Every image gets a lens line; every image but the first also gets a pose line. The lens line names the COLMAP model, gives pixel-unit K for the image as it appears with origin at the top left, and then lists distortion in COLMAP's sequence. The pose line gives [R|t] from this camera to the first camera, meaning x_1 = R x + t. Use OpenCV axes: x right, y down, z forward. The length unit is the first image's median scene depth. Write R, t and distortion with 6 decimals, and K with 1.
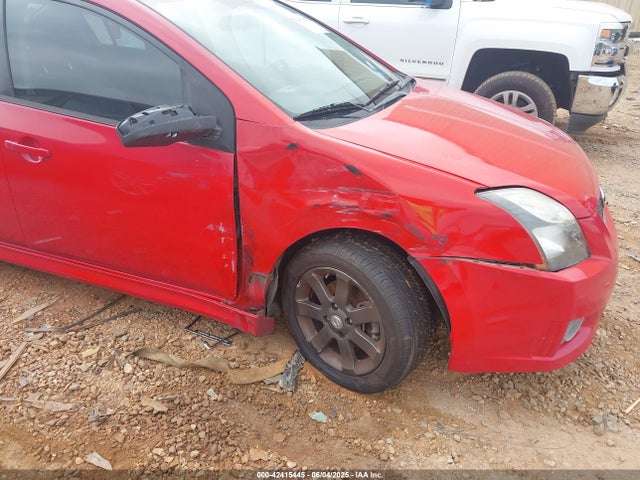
lens RADIAL K [[514.1, 0, 316.9], [0, 514.1, 244.0], [0, 0, 1]] dist [-0.007683, -0.004320]
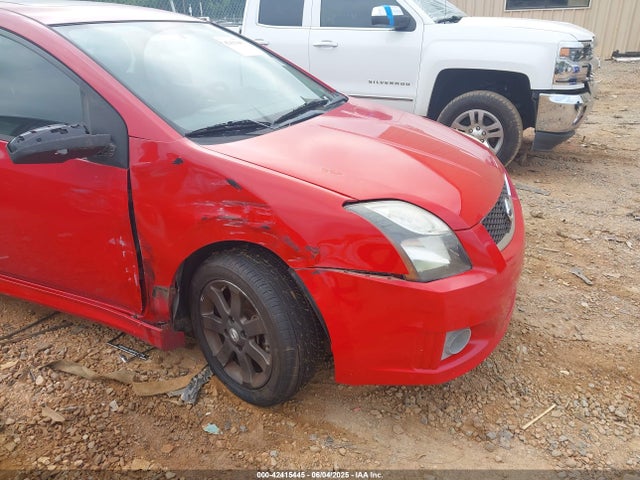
lens RADIAL K [[514.1, 0, 316.9], [0, 514.1, 244.0], [0, 0, 1]] dist [-0.007683, -0.004320]
pose [[0.999204, -0.003467, -0.039751, 0.244182], [0.001658, 0.998966, -0.045439, 0.020149], [0.039867, 0.045337, 0.998176, -0.010205]]
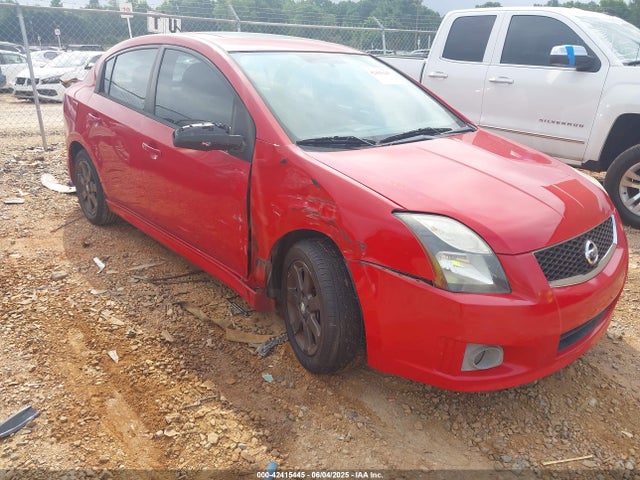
lens RADIAL K [[514.1, 0, 316.9], [0, 514.1, 244.0], [0, 0, 1]] dist [-0.007683, -0.004320]
pose [[0.897411, 0.171642, -0.406440, 0.543749], [-0.211653, 0.975782, -0.055248, 0.064339], [0.387114, 0.135604, 0.912006, -0.123376]]
